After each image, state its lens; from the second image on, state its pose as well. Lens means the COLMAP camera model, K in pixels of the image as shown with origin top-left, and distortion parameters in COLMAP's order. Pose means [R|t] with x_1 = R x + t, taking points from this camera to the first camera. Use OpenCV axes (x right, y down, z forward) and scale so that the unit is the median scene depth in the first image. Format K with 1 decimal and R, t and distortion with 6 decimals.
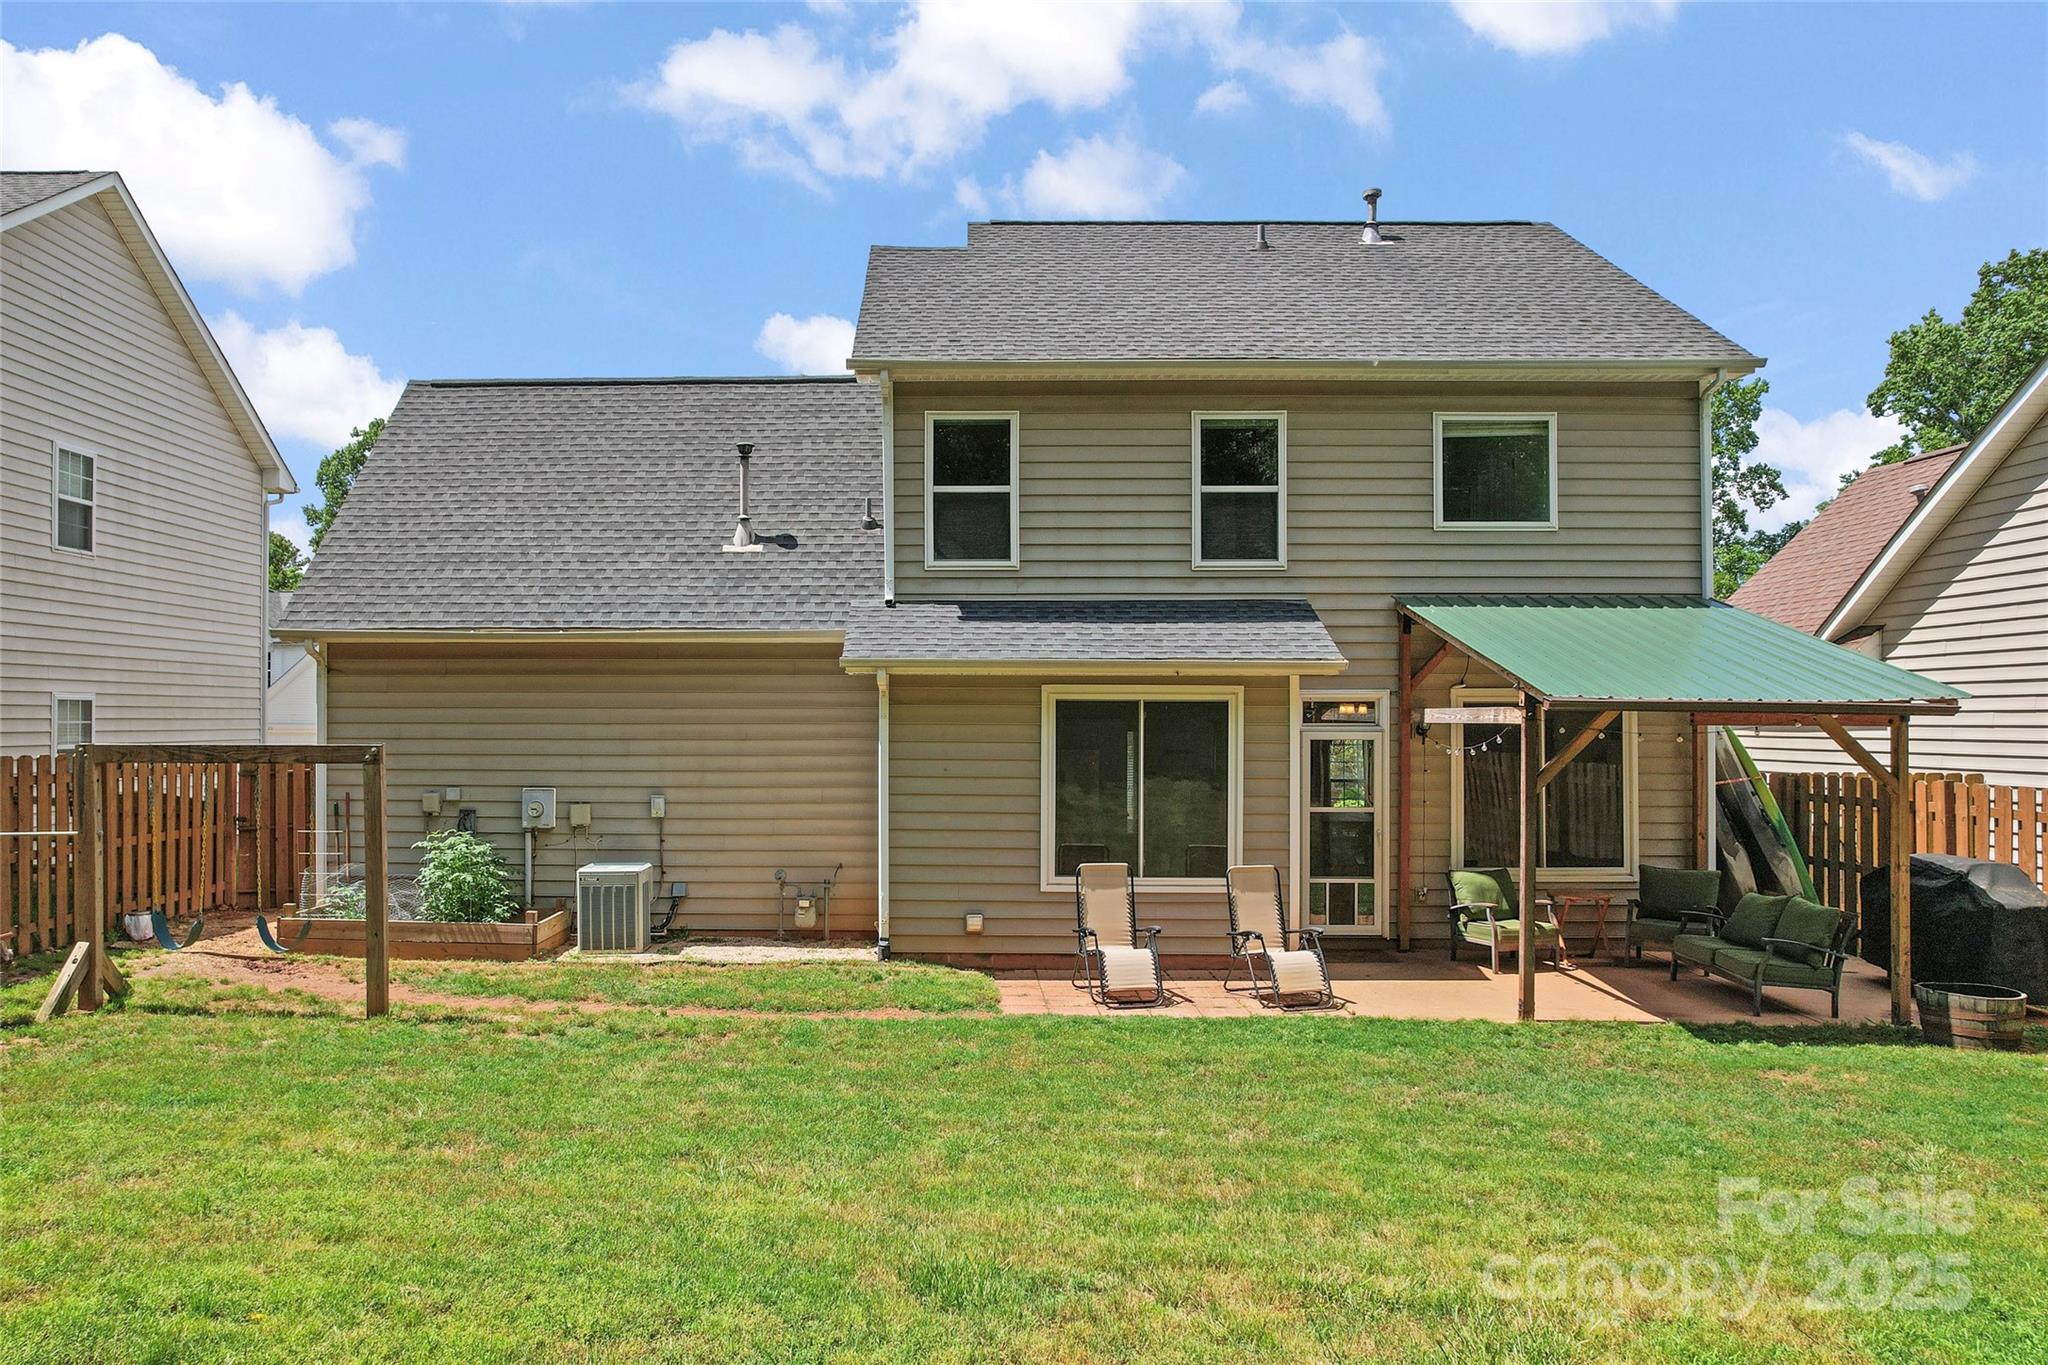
lens RADIAL K [[1309.4, 0, 1032.2], [0, 1309.4, 710.6], [0, 0, 1]] dist [-0.062997, 0.048509]
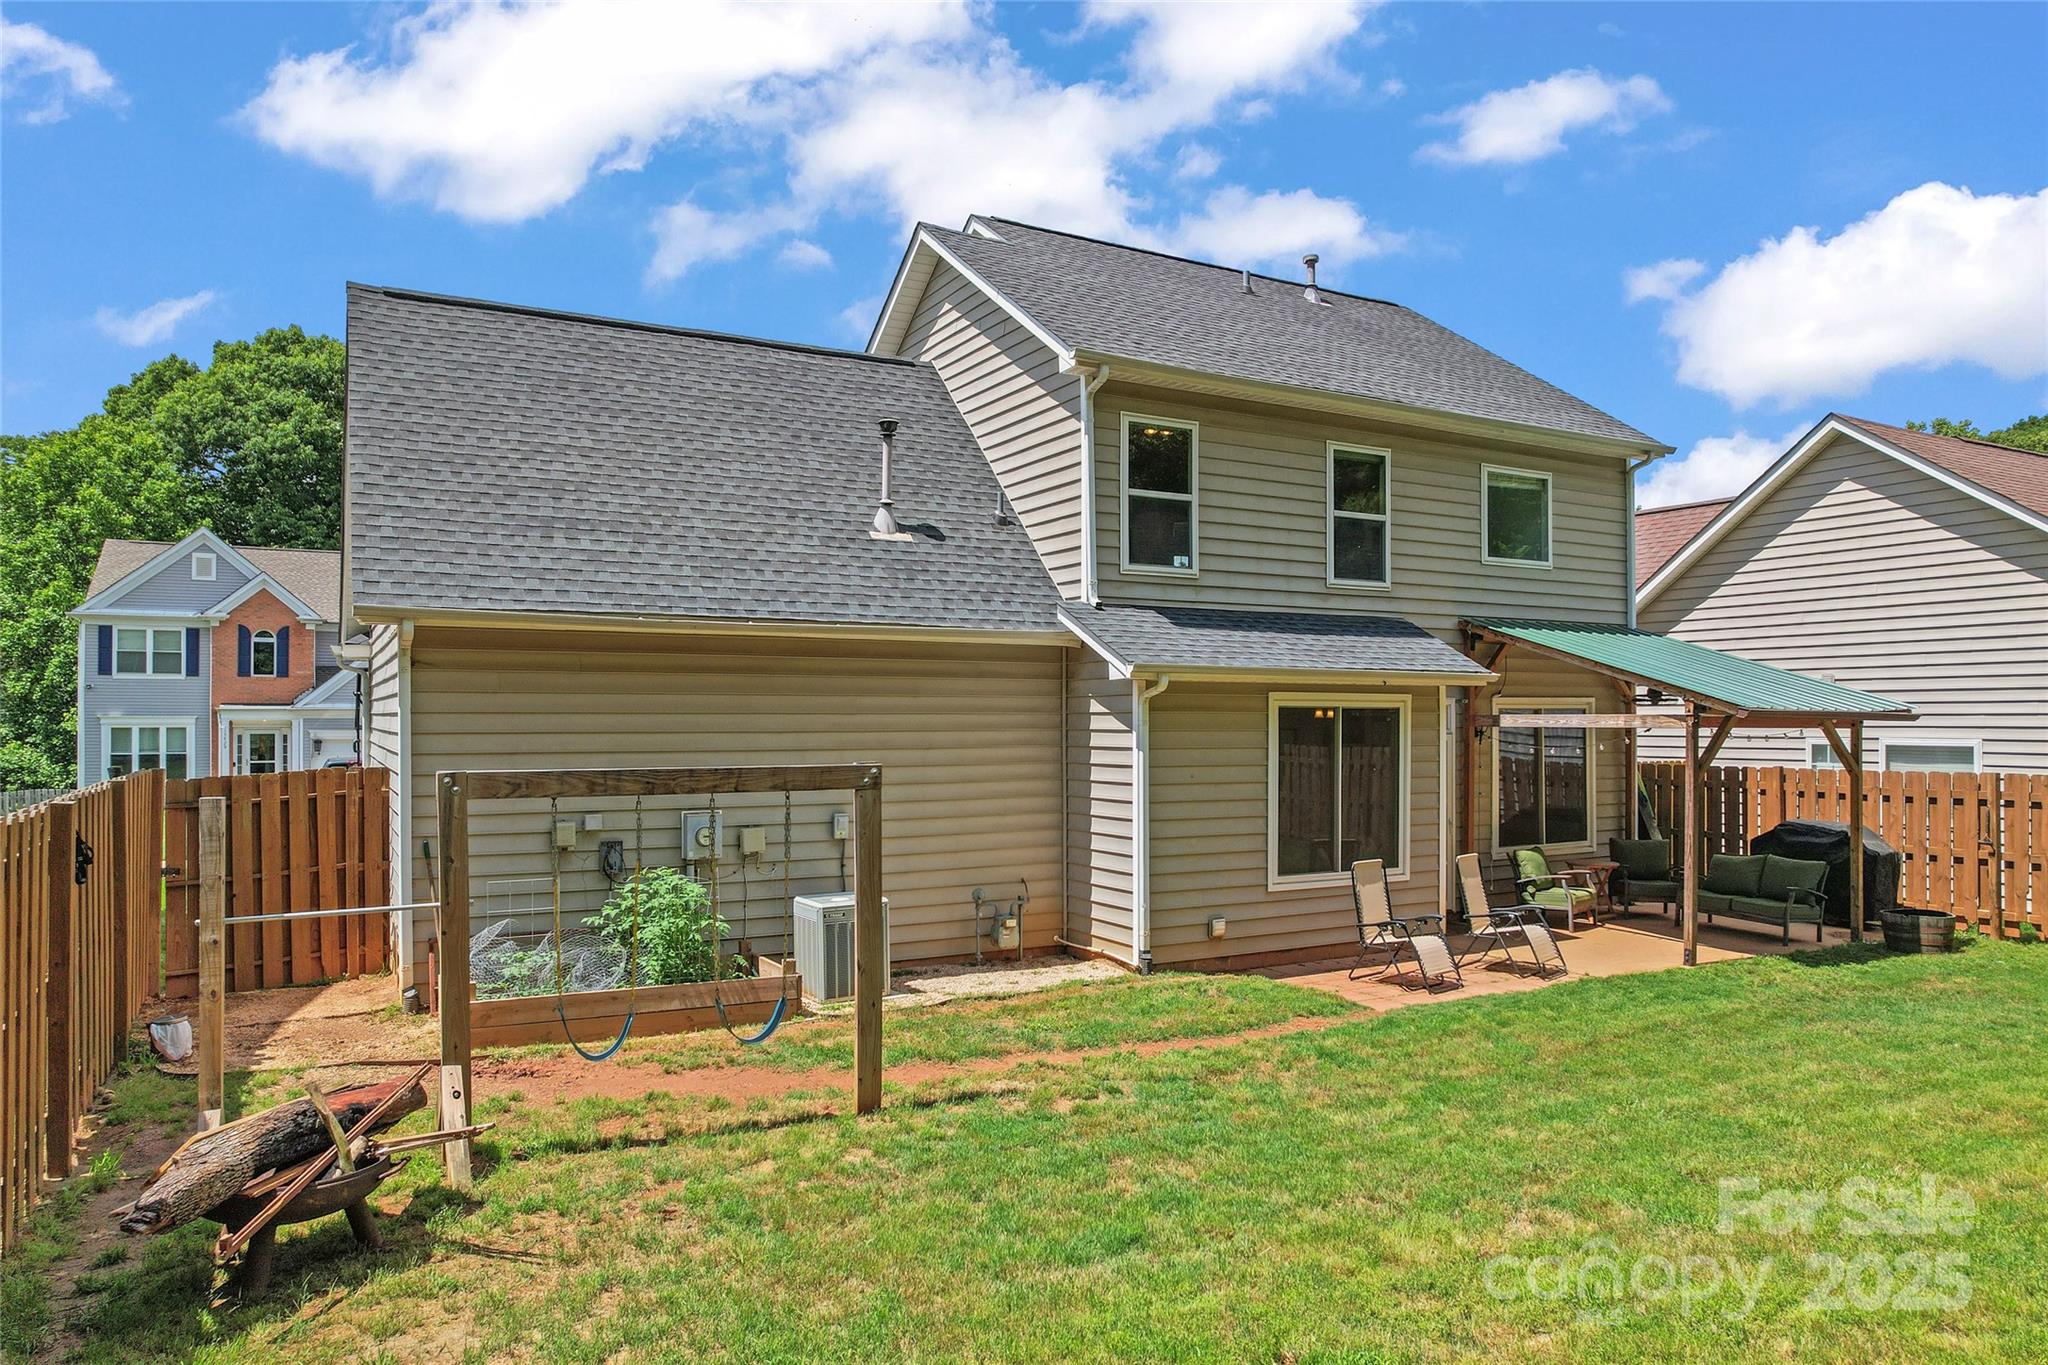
lens RADIAL K [[1224.3, 0, 1074.0], [0, 1224.3, 712.1], [0, 0, 1]] dist [-0.056784, 0.035307]
pose [[0.876383, 0.000750, 0.481614, -0.554760], [-0.002473, 0.999993, 0.002942, -0.005872], [-0.481608, -0.003769, 0.876379, 0.211834]]
